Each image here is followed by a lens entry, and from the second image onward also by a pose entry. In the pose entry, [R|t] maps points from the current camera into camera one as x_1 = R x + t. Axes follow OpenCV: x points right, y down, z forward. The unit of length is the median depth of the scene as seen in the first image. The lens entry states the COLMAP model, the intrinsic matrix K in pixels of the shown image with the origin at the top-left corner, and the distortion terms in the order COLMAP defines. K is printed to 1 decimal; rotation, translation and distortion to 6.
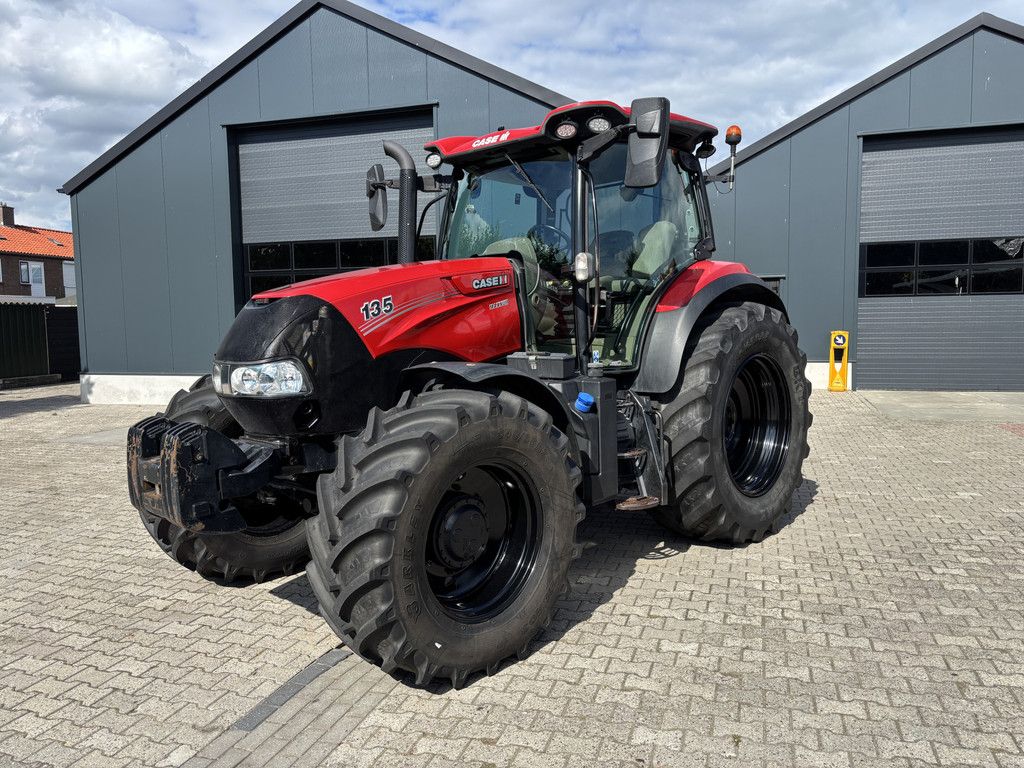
lens RADIAL K [[769.9, 0, 509.3], [0, 769.9, 381.4], [0, 0, 1]] dist [0.063450, -0.070275]
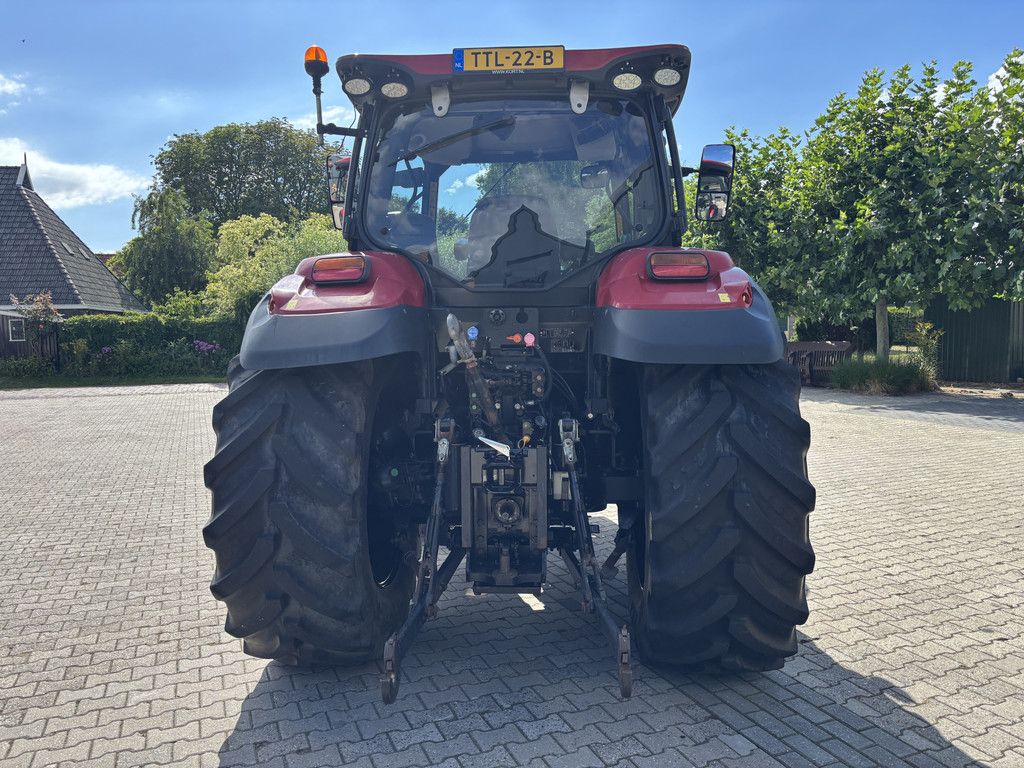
lens RADIAL K [[769.9, 0, 509.3], [0, 769.9, 381.4], [0, 0, 1]] dist [0.063450, -0.070275]
pose [[-0.762991, 0.072307, -0.642352, 0.712373], [-0.026076, 0.989472, 0.142354, -0.171469], [0.645883, 0.125364, -0.753073, 1.918580]]
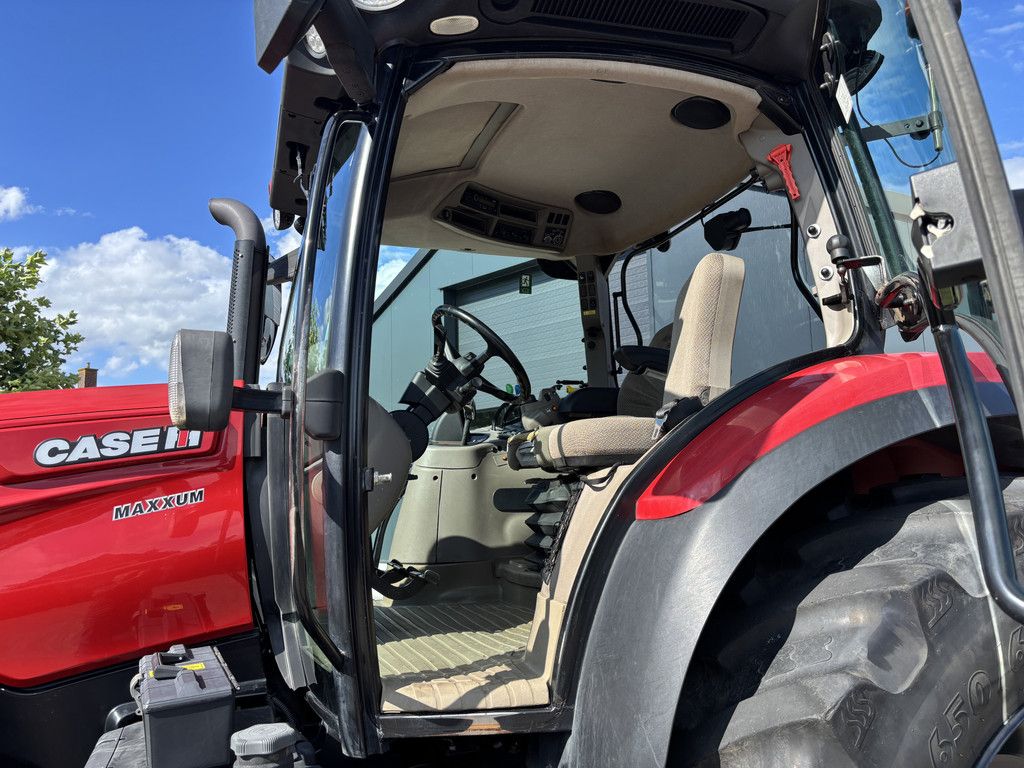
lens RADIAL K [[769.9, 0, 509.3], [0, 769.9, 381.4], [0, 0, 1]] dist [0.063450, -0.070275]
pose [[0.896364, -0.074675, -0.436983, 0.301424], [-0.018779, 0.978430, -0.205723, -0.084864], [0.442920, 0.192609, 0.875627, 0.742637]]
